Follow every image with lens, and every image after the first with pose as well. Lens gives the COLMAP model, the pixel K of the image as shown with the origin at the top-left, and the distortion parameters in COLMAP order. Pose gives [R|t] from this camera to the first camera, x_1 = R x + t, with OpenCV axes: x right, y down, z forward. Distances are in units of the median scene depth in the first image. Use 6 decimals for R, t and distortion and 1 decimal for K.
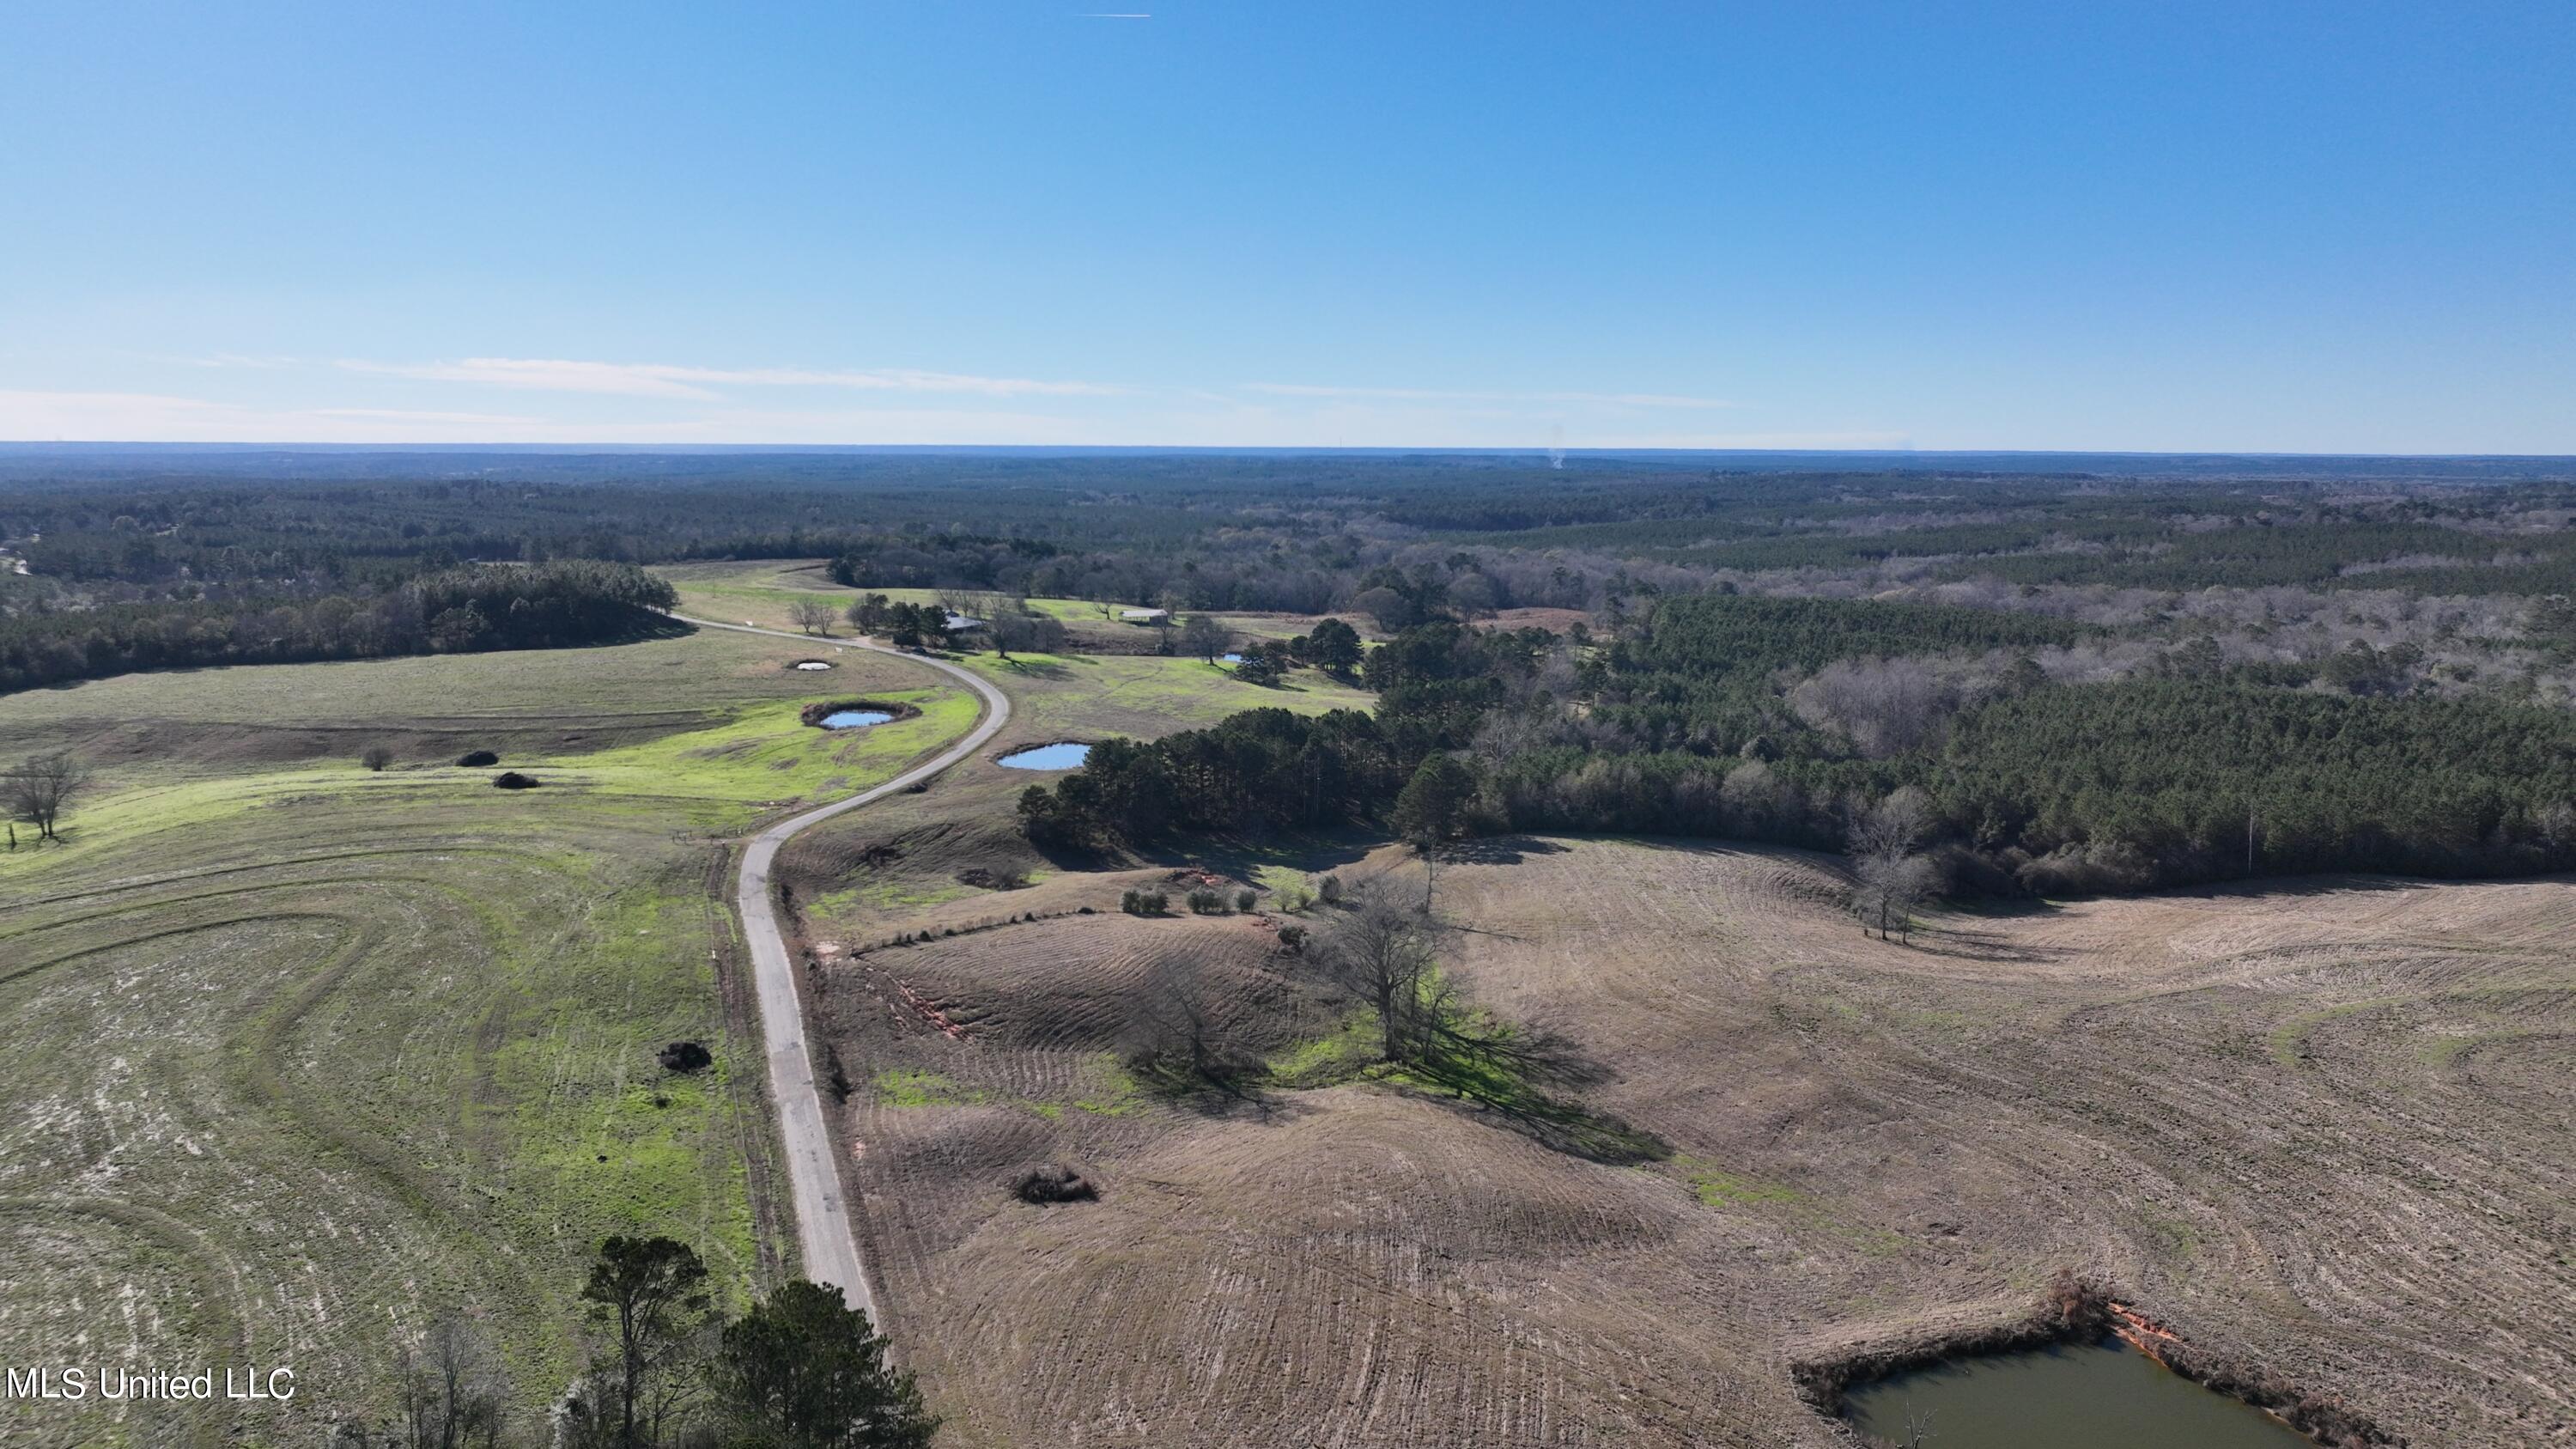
lens RADIAL K [[1769.2, 0, 1292.5], [0, 1769.2, 733.2], [0, 0, 1]] dist [-0.030351, 0.037337]
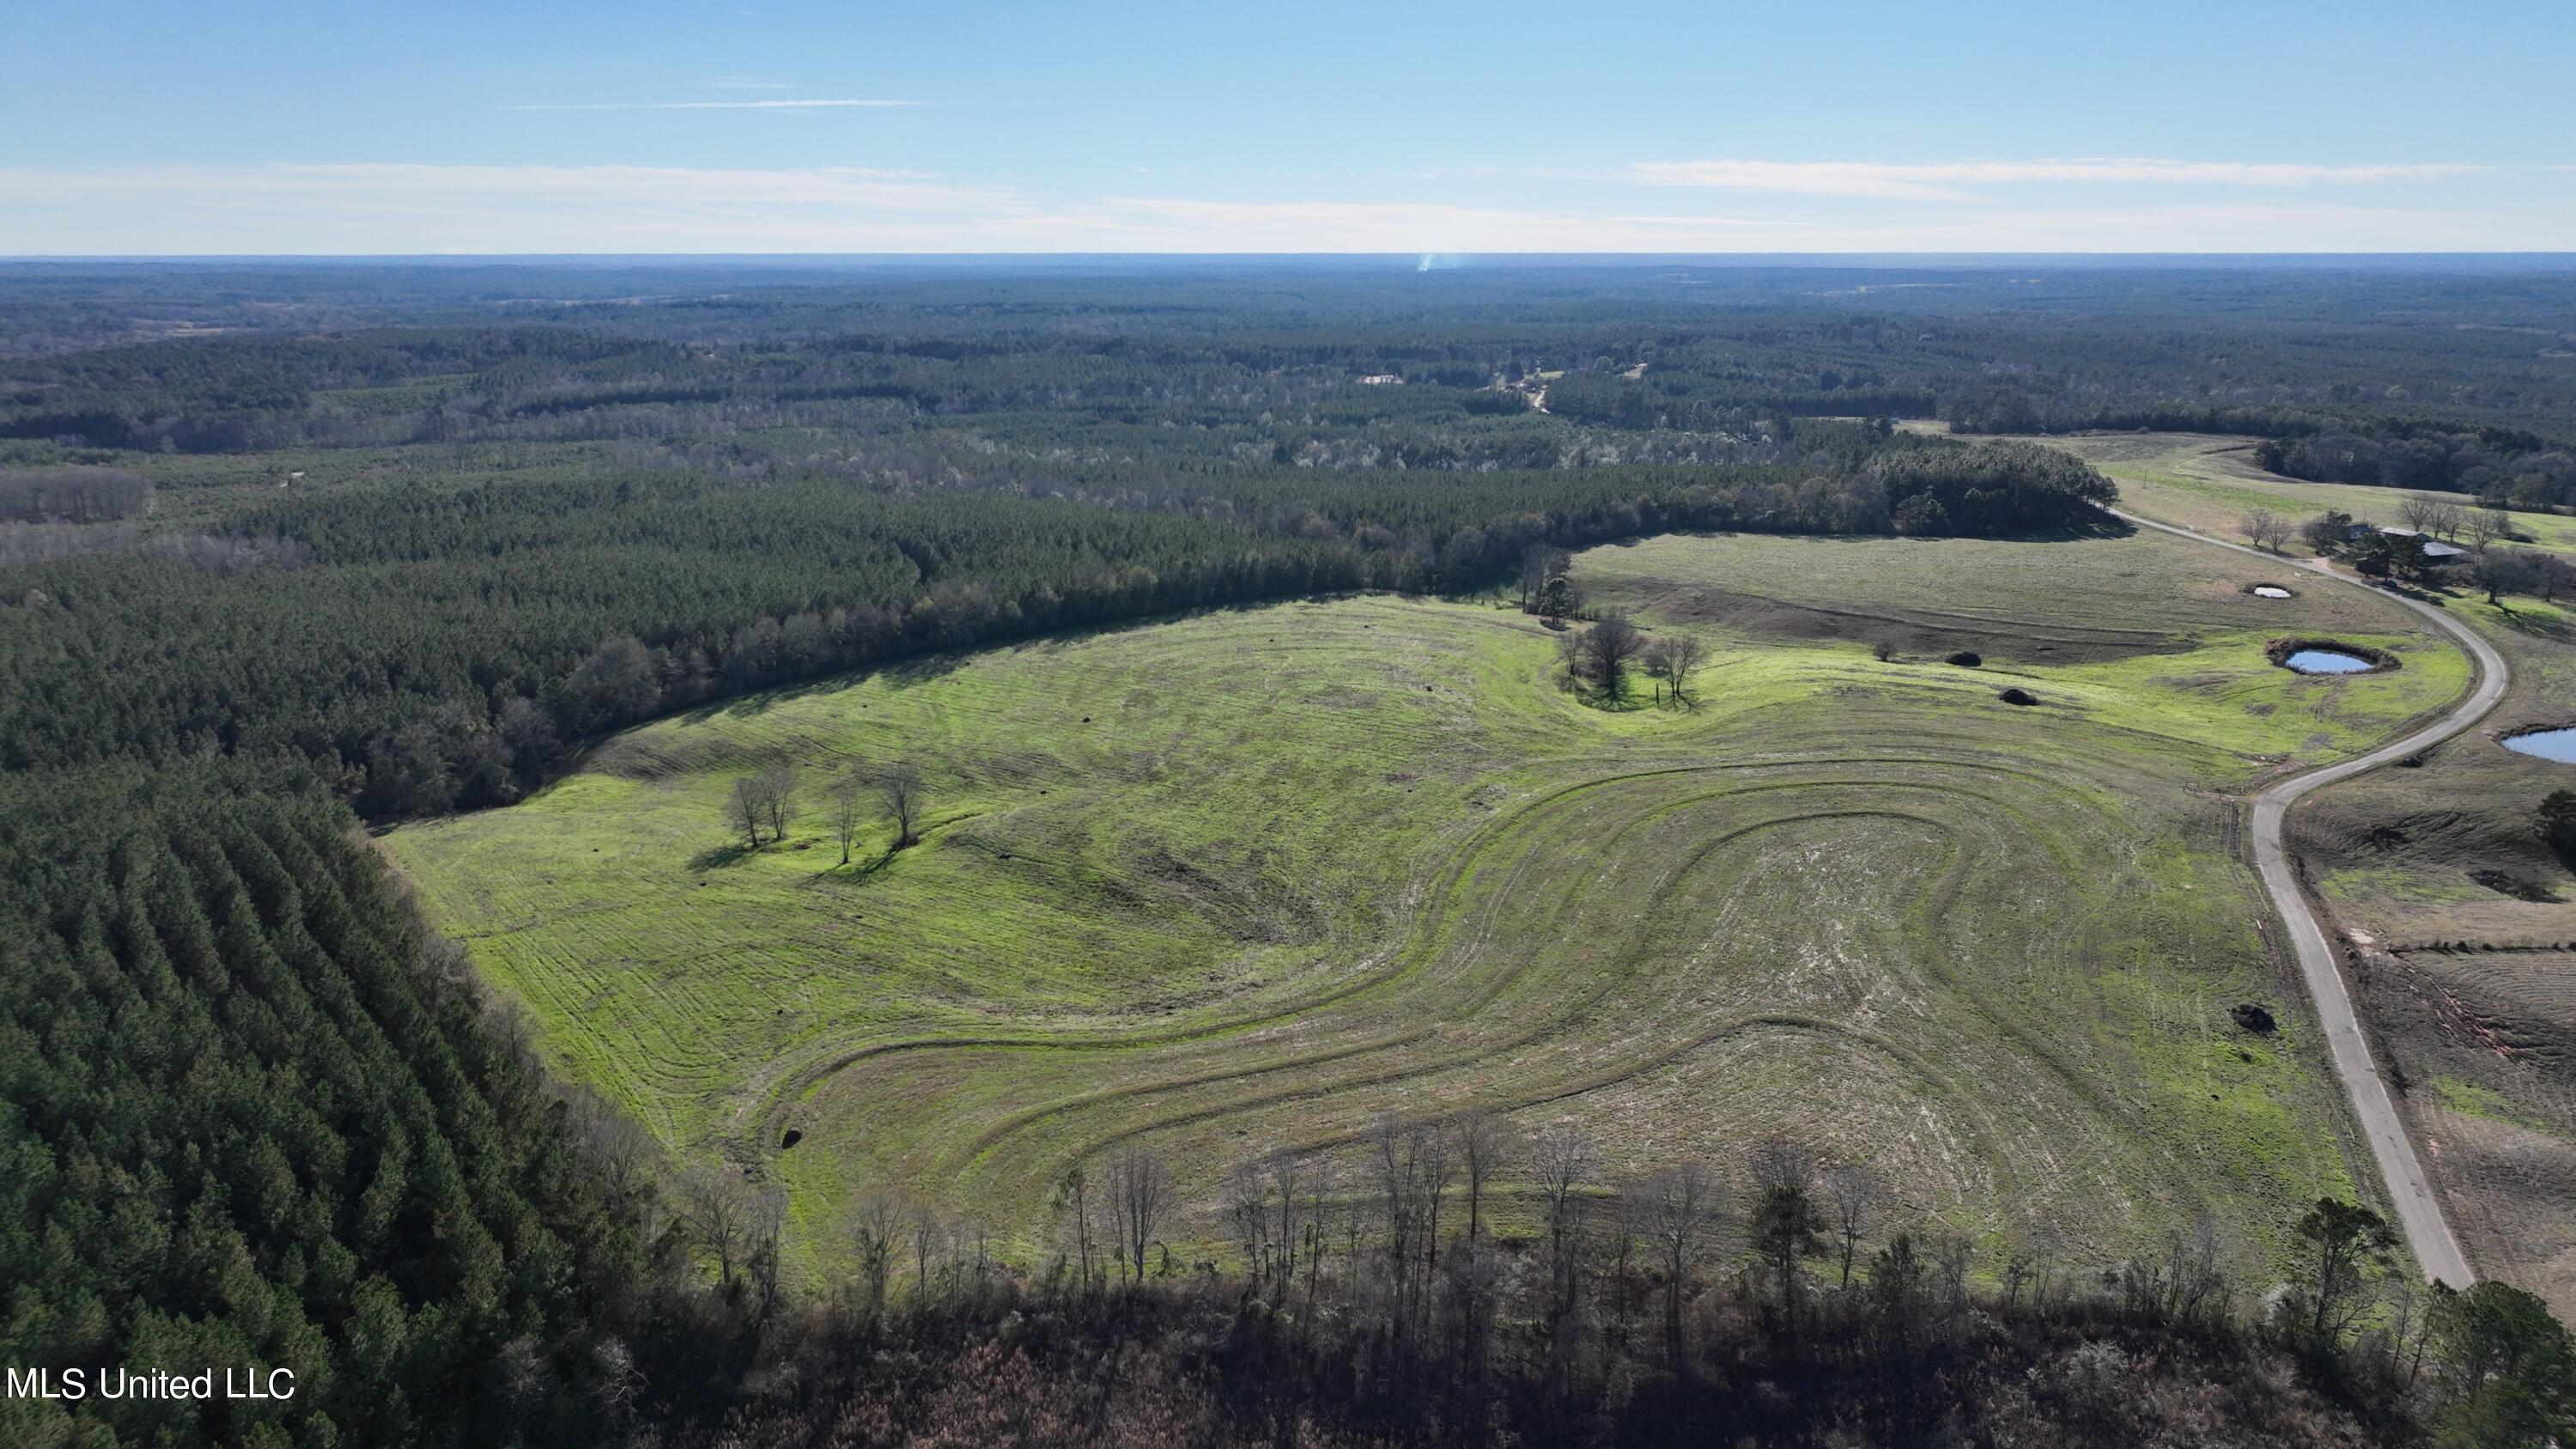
lens RADIAL K [[1769.2, 0, 1292.5], [0, 1769.2, 733.2], [0, 0, 1]] dist [-0.030351, 0.037337]
pose [[0.753435, 0.164047, -0.636729, -0.057659], [-0.095297, 0.985396, 0.141114, -0.071740], [0.650580, -0.045642, 0.758065, -0.212649]]
